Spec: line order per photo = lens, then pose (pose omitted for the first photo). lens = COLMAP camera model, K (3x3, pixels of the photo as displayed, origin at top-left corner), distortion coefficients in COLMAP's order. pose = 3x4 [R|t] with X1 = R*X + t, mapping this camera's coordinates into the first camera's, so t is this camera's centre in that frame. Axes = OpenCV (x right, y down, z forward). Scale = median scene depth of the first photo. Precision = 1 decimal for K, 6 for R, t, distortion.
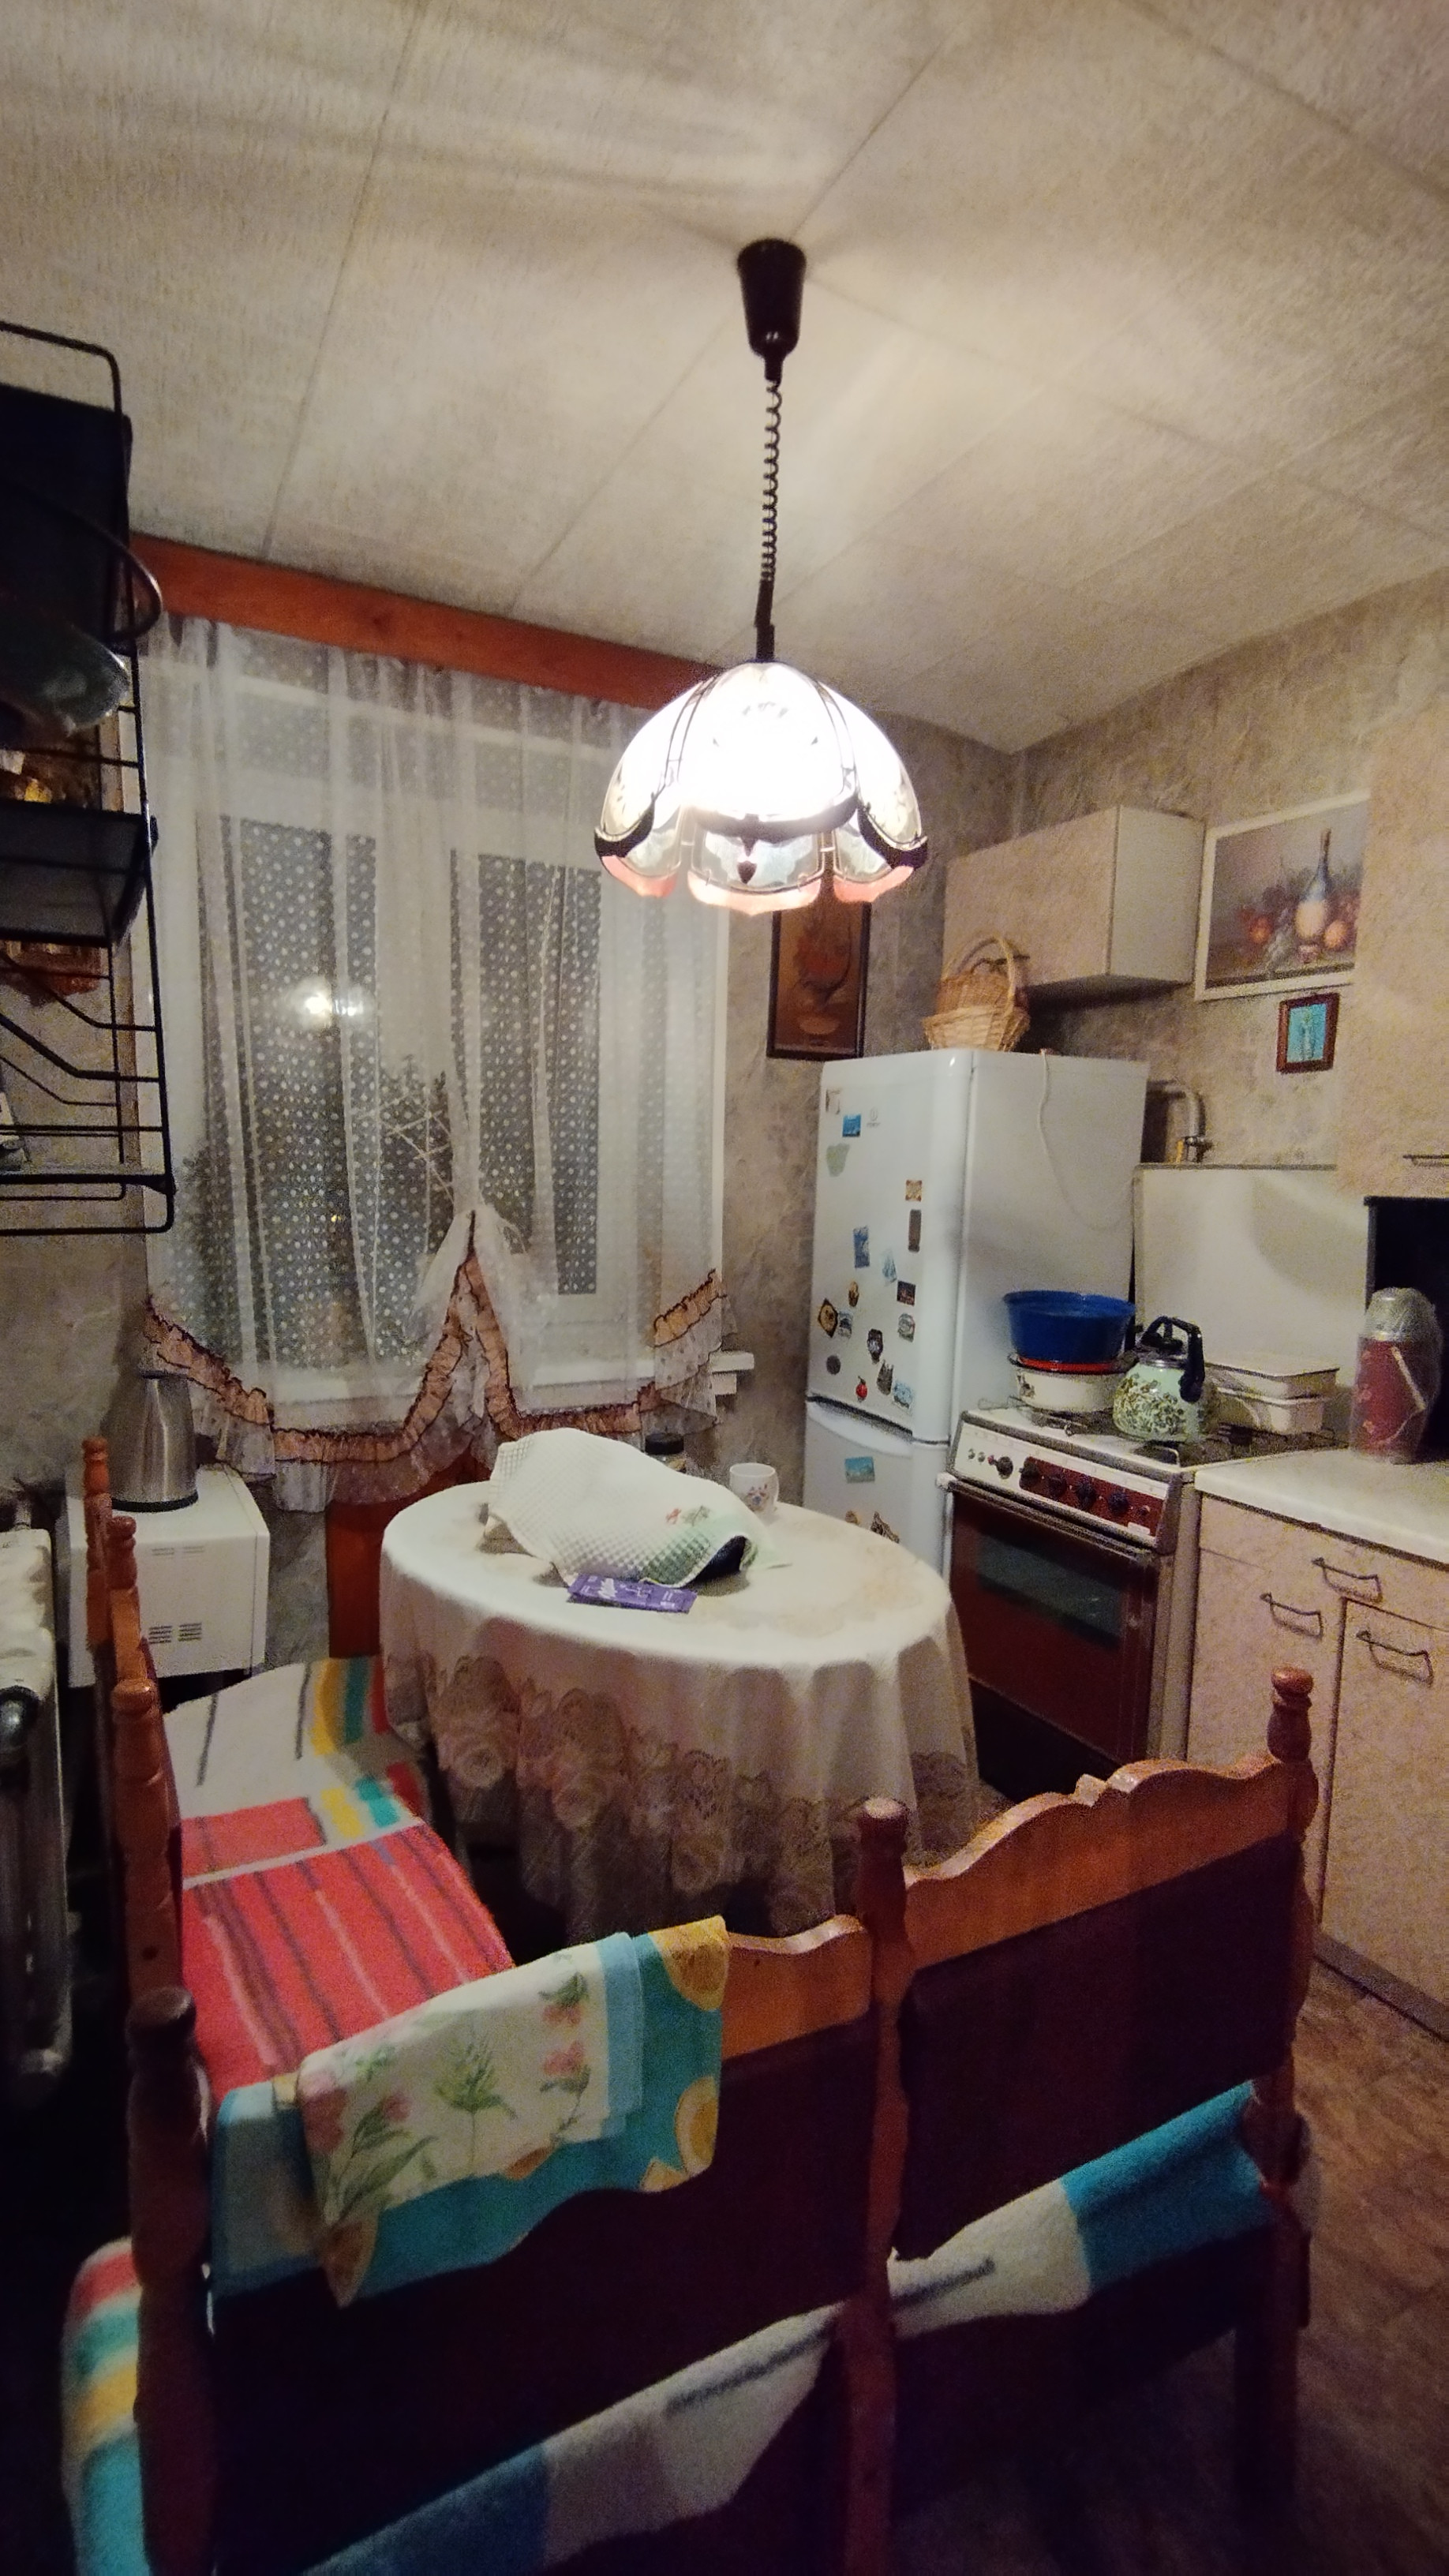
lens RADIAL K [[1180.9, 0, 705.3], [0, 1180.9, 1352.6], [0, 0, 1]] dist [0.002339, -0.001268]
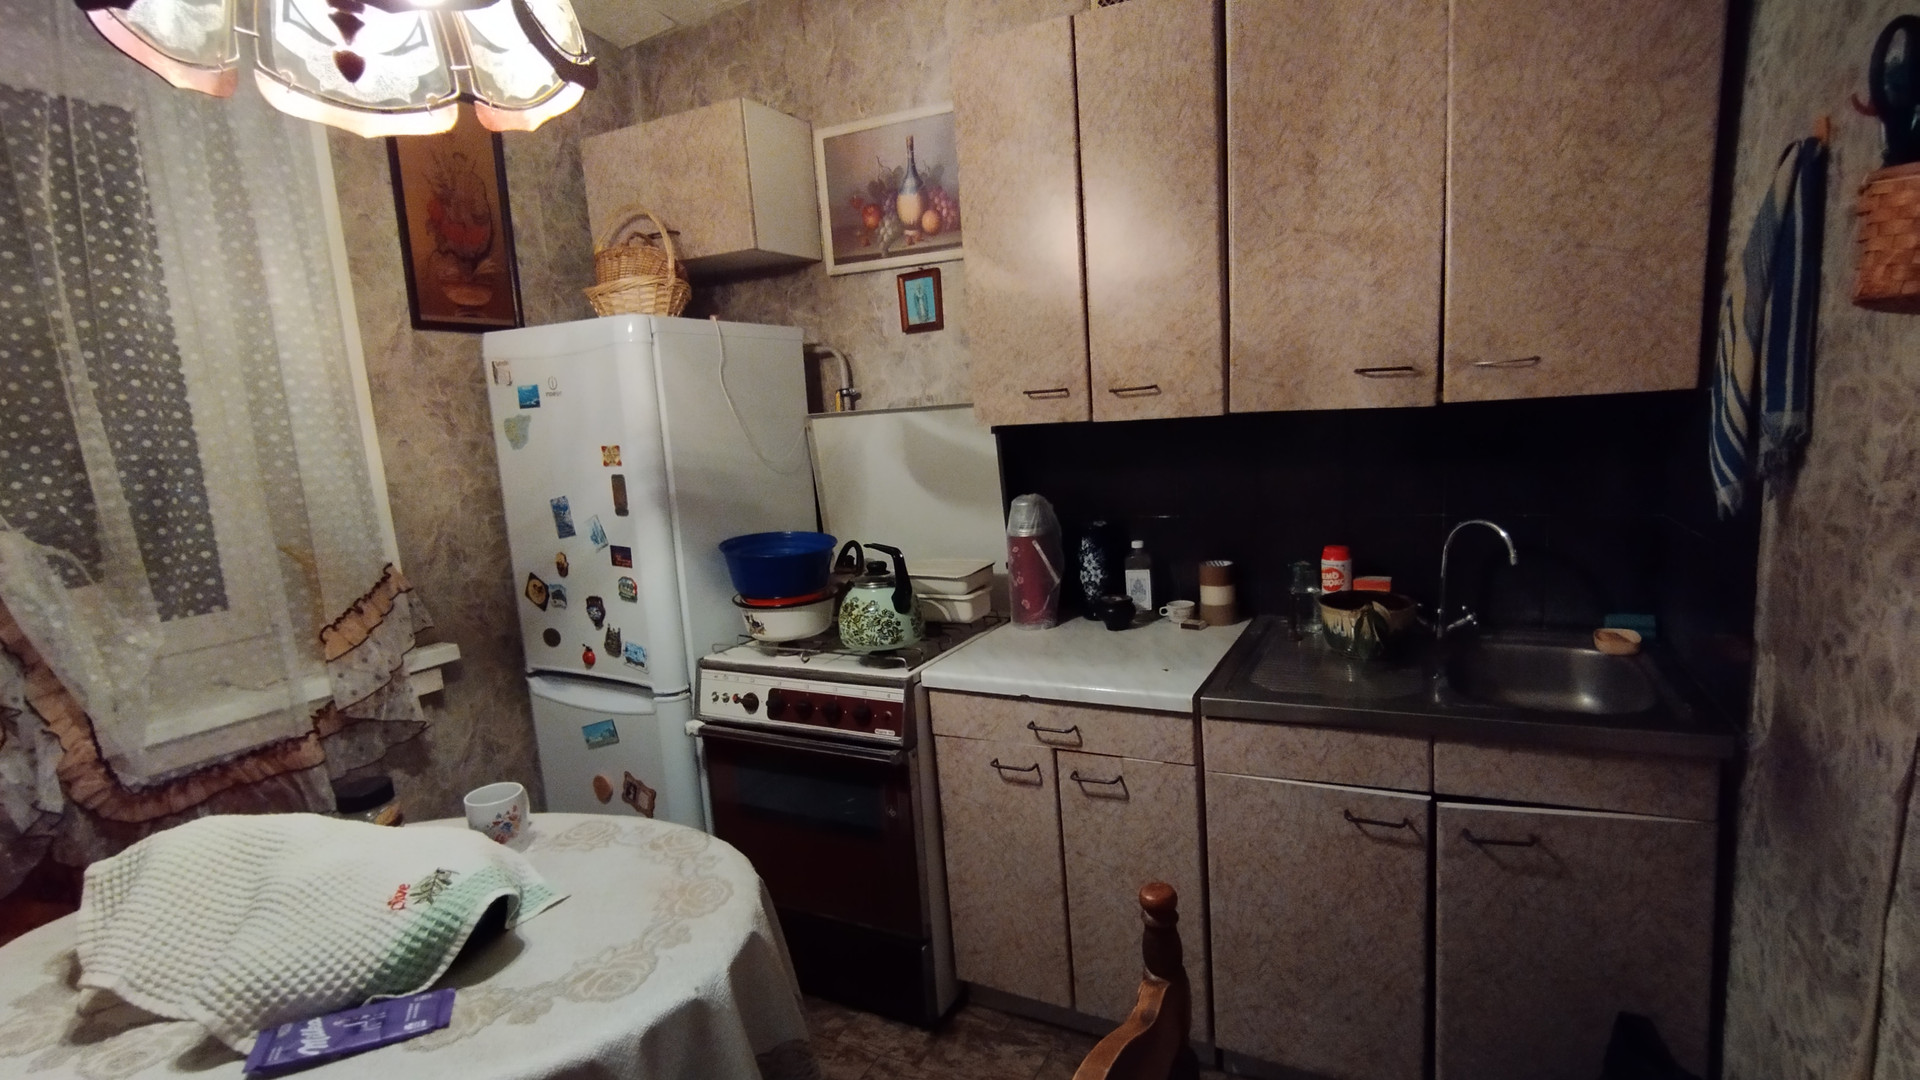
lens RADIAL K [[880.2, 0, 984.5], [0, 880.2, 558.9], [0, 0, 1]] dist [0.002339, -0.001268]
pose [[0.809976, -0.162108, 0.563613, -0.003734], [0.164860, 0.985223, 0.046450, -0.032321], [-0.562814, 0.055294, 0.824732, 0.202419]]
